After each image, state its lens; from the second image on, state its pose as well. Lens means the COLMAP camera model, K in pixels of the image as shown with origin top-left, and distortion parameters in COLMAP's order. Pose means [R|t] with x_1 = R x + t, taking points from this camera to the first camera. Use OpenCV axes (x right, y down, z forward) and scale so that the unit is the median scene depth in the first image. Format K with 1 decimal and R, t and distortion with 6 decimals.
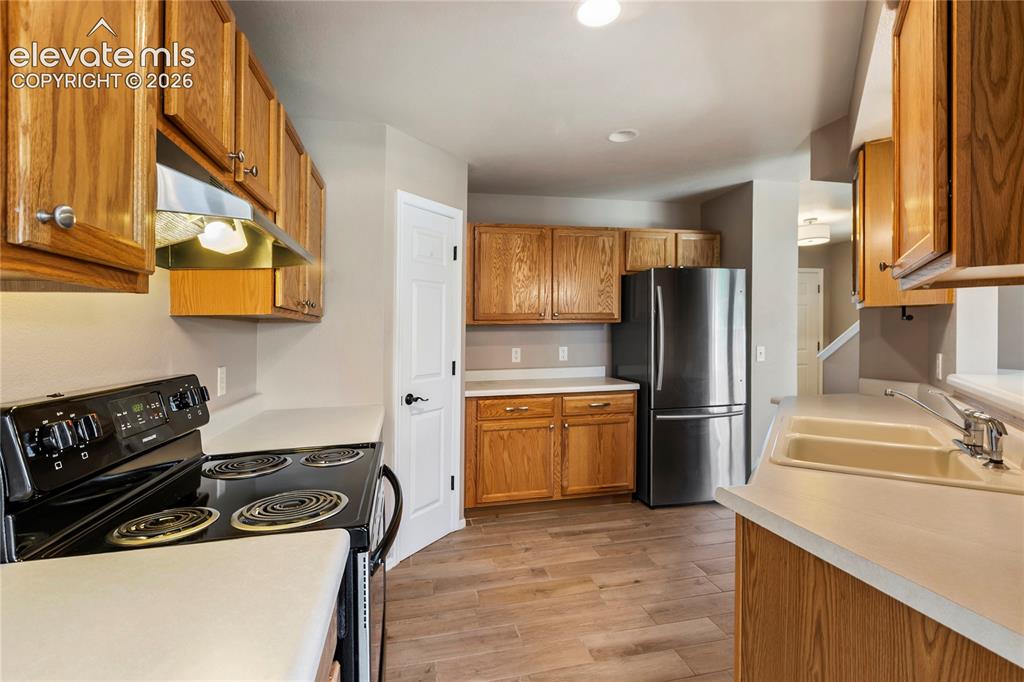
lens RADIAL K [[472.4, 0, 514.2], [0, 472.4, 294.0], [0, 0, 1]] dist [0.000831, 0.000051]
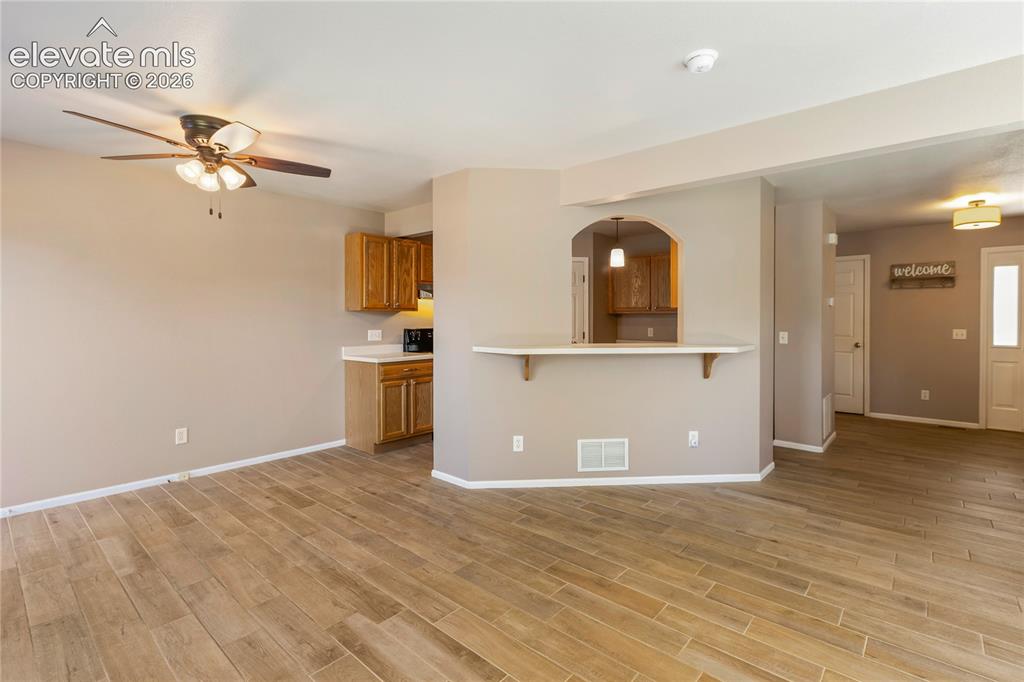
lens RADIAL K [[477.3, 0, 529.9], [0, 477.3, 330.1], [0, 0, 1]] dist [0.001646, -0.000392]
pose [[0.594955, 0.030130, -0.803194, 1.288021], [0.056736, 0.995230, 0.079360, -0.041448], [0.801754, -0.092786, 0.590408, -0.379805]]
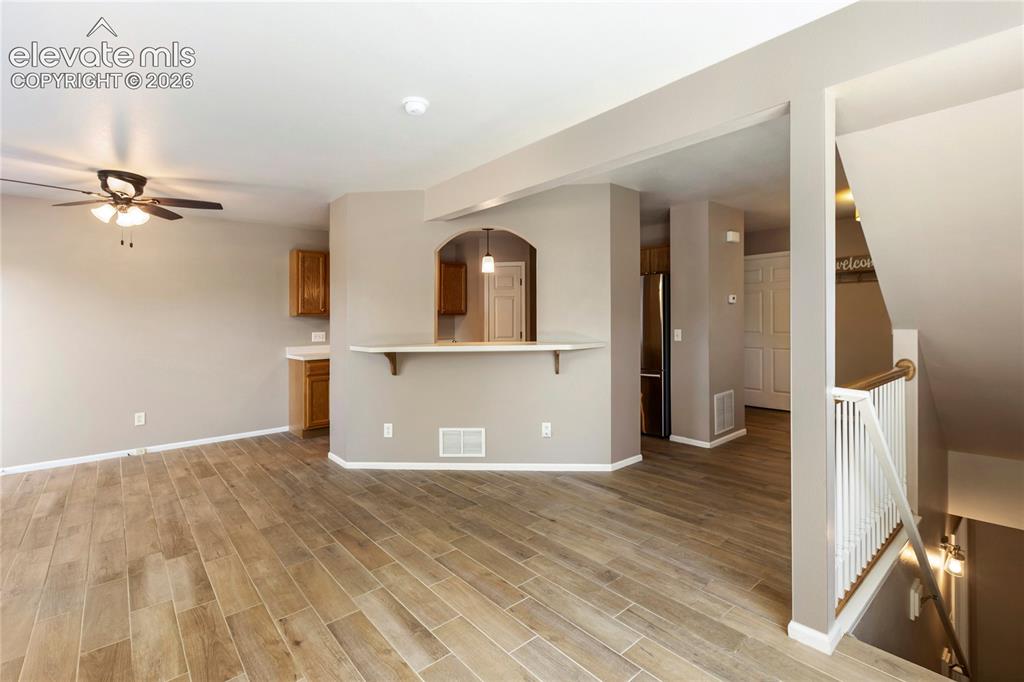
lens RADIAL K [[468.7, 0, 515.2], [0, 468.7, 324.4], [0, 0, 1]] dist [0.001921, 0.000004]
pose [[0.461644, 0.012633, -0.886975, 1.650312], [0.081027, 0.995118, 0.056345, -0.016006], [0.883357, -0.097881, 0.458366, -0.013026]]
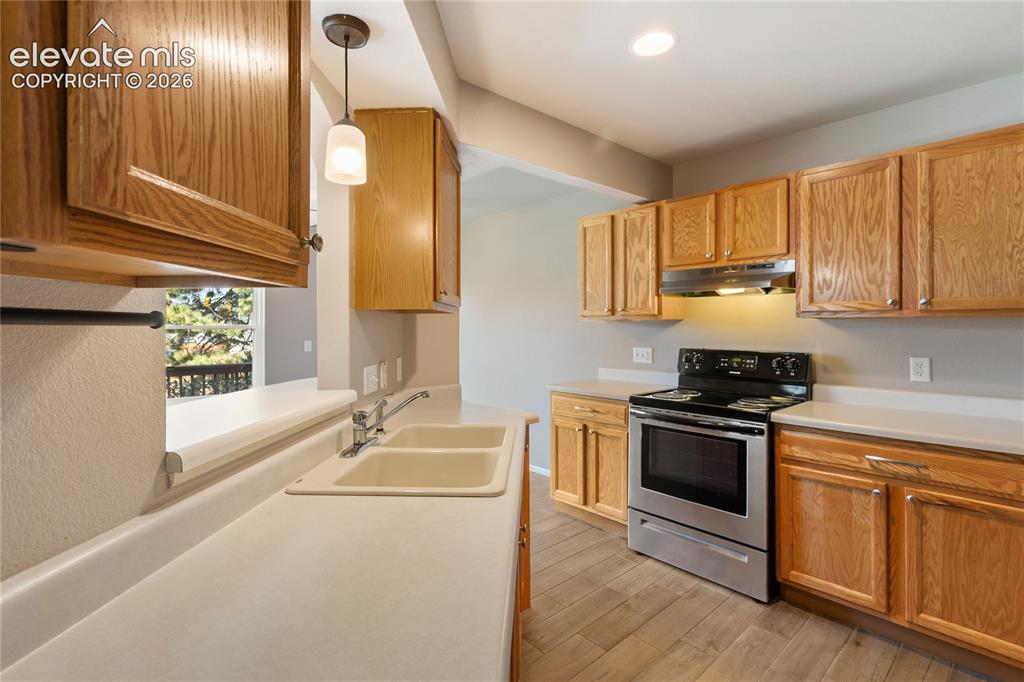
lens RADIAL K [[468.7, 0, 515.2], [0, 468.7, 324.4], [0, 0, 1]] dist [0.001921, 0.000004]
pose [[-0.862353, 0.008723, -0.506232, 0.514815], [0.050222, 0.996394, -0.068383, 0.059852], [0.503810, -0.084394, -0.859682, 0.912041]]
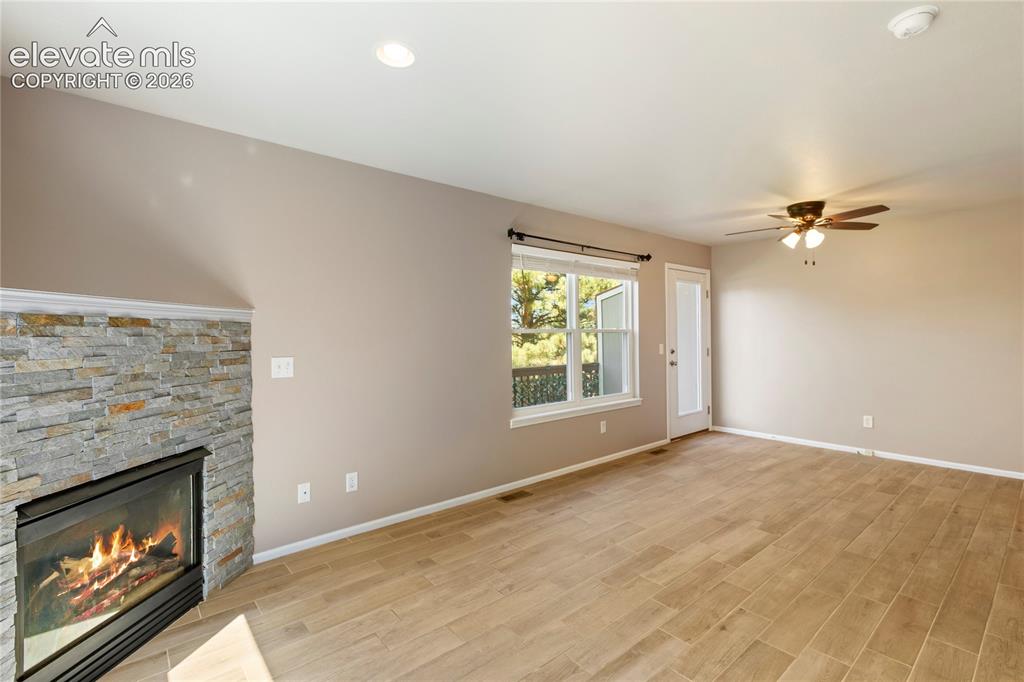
lens RADIAL K [[463.8, 0, 514.5], [0, 463.8, 334.8], [0, 0, 1]] dist [-0.000982, -0.000821]
pose [[-0.891412, 0.014993, -0.452945, 1.541669], [0.050333, 0.996545, -0.066070, 0.021006], [0.450390, -0.081694, -0.889087, 0.436410]]
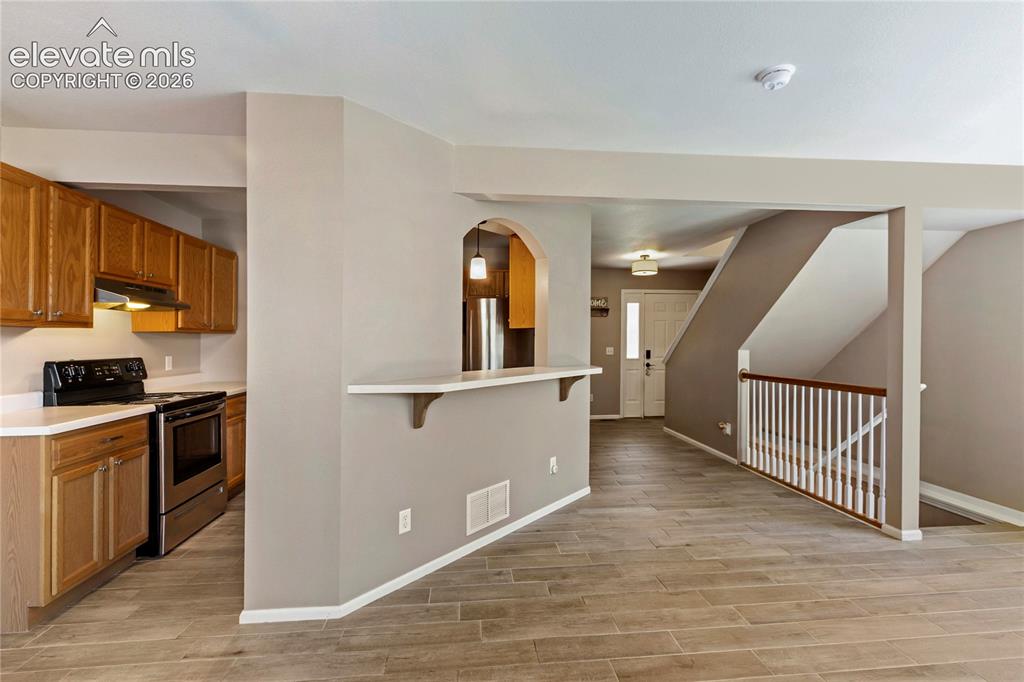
lens RADIAL K [[469.3, 0, 510.2], [0, 469.3, 345.3], [0, 0, 1]] dist [0.001591, 0.000008]
pose [[0.991286, 0.009360, -0.131397, 0.650905], [0.002716, 0.995808, 0.091425, -0.042939], [0.131702, -0.090985, 0.987105, -0.467508]]
